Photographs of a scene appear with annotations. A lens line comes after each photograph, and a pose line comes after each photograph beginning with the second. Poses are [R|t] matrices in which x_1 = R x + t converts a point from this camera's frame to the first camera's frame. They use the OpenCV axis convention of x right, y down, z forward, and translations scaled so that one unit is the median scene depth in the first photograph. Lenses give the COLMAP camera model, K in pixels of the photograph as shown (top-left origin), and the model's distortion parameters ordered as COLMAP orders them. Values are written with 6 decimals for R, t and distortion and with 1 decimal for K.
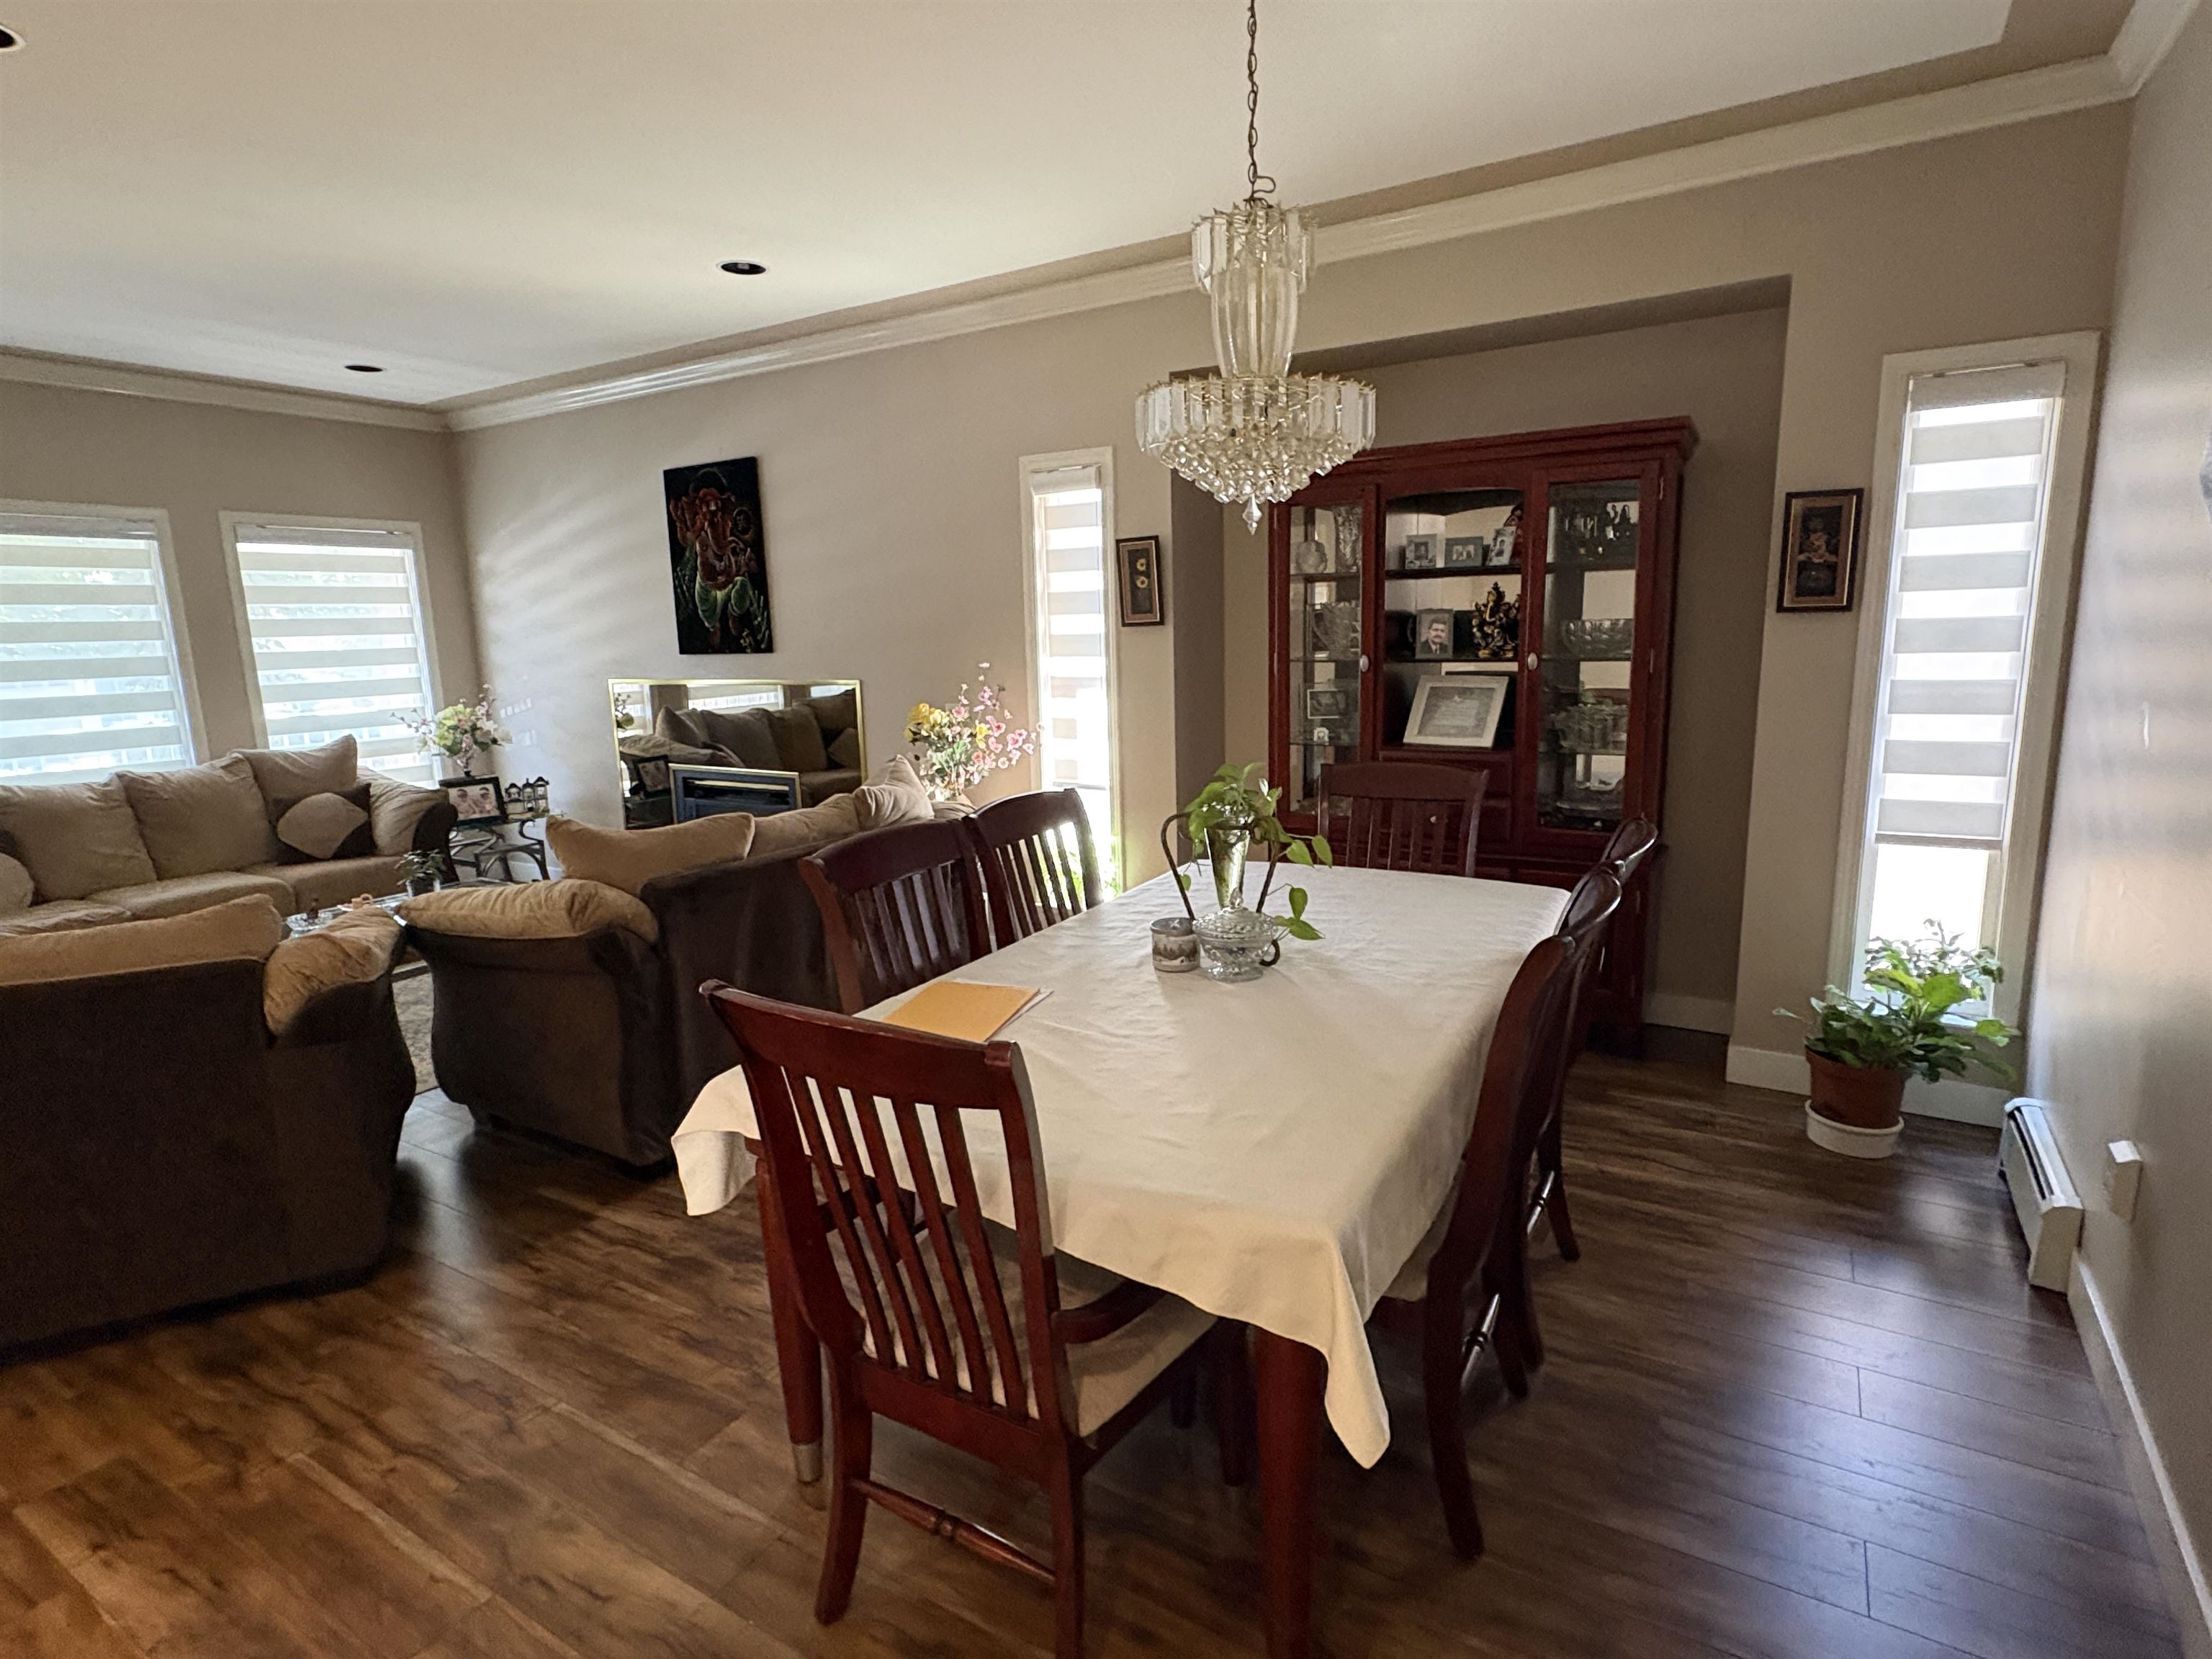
lens RADIAL K [[1152.5, 0, 1106.0], [0, 1152.5, 829.5], [0, 0, 1]] dist [-0.003804, 0.001426]
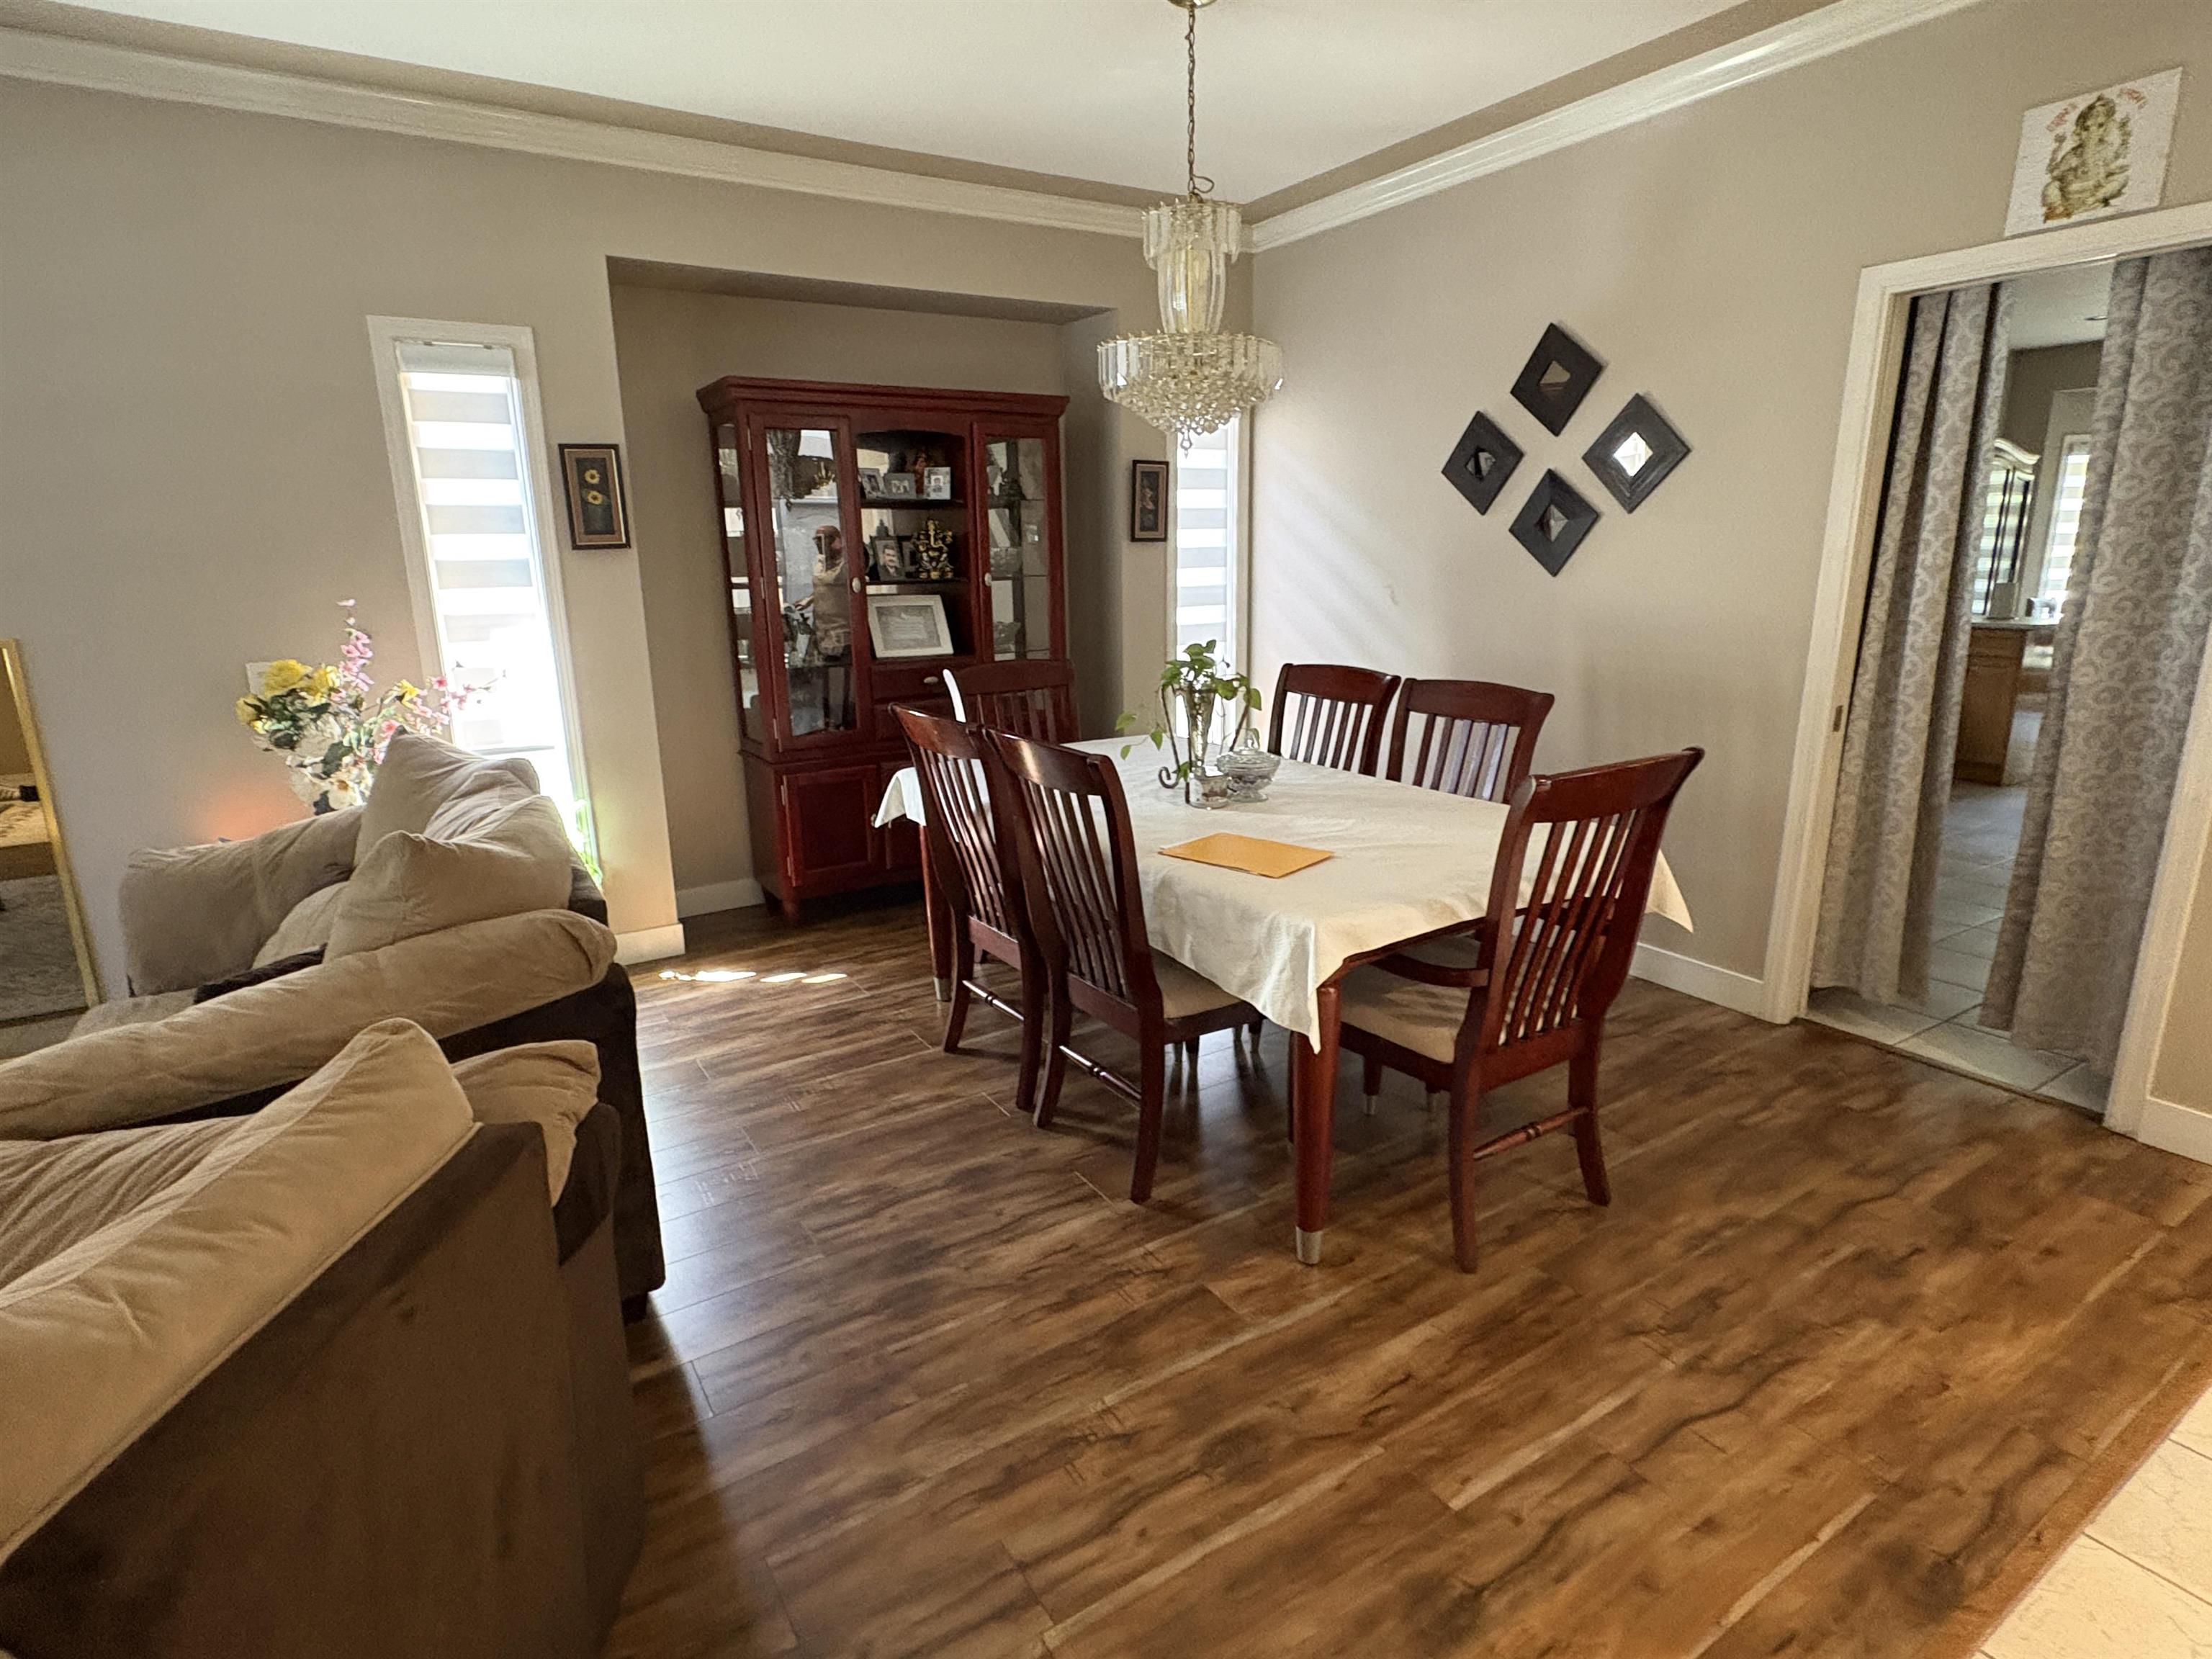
lens RADIAL K [[1152.5, 0, 1106.0], [0, 1152.5, 829.5], [0, 0, 1]] dist [-0.003804, 0.001426]
pose [[0.438139, -0.197088, 0.877035, -0.470074], [0.165004, 0.976723, 0.137059, -0.021197], [-0.883633, 0.084664, 0.460461, 0.223070]]
